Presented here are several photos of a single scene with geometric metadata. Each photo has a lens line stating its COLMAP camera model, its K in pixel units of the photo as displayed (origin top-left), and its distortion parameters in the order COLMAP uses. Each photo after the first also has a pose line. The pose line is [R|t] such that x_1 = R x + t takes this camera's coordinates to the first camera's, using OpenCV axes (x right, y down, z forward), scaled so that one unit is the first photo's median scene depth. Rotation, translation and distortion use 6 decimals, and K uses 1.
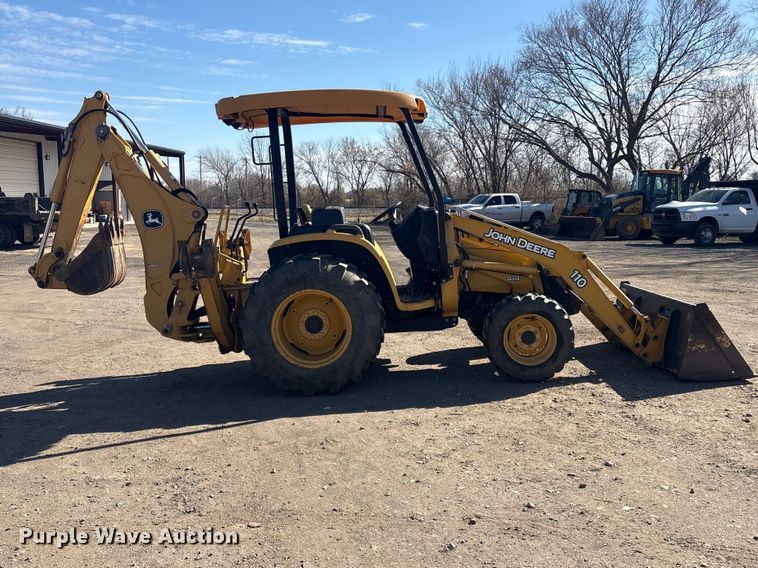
lens RADIAL K [[664.9, 0, 380.7], [0, 664.9, 265.3], [0, 0, 1]] dist [0.113451, -0.190472]
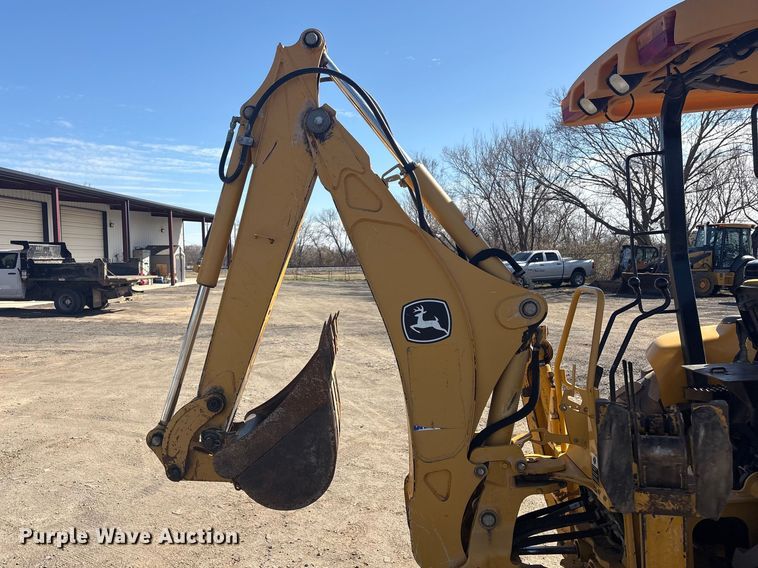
lens RADIAL K [[598.8, 0, 358.9], [0, 598.8, 285.4], [0, 0, 1]] dist [0.032470, -0.000812]
pose [[0.997971, -0.013072, -0.062319, -0.333863], [0.009762, 0.998540, -0.053126, -0.066325], [0.062922, 0.052410, 0.996641, 0.572158]]
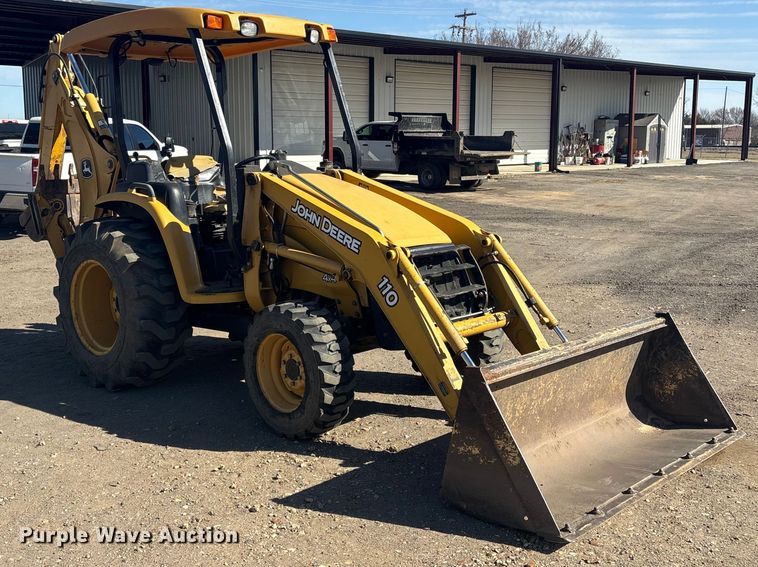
lens RADIAL K [[807.2, 0, 357.3], [0, 807.2, 216.0], [0, 0, 1]] dist [0.253424, -0.629842]
pose [[0.724209, 0.075096, -0.685480, 0.686389], [-0.075003, 0.996733, 0.029954, -0.060318], [0.685490, 0.029720, 0.727475, 0.391835]]
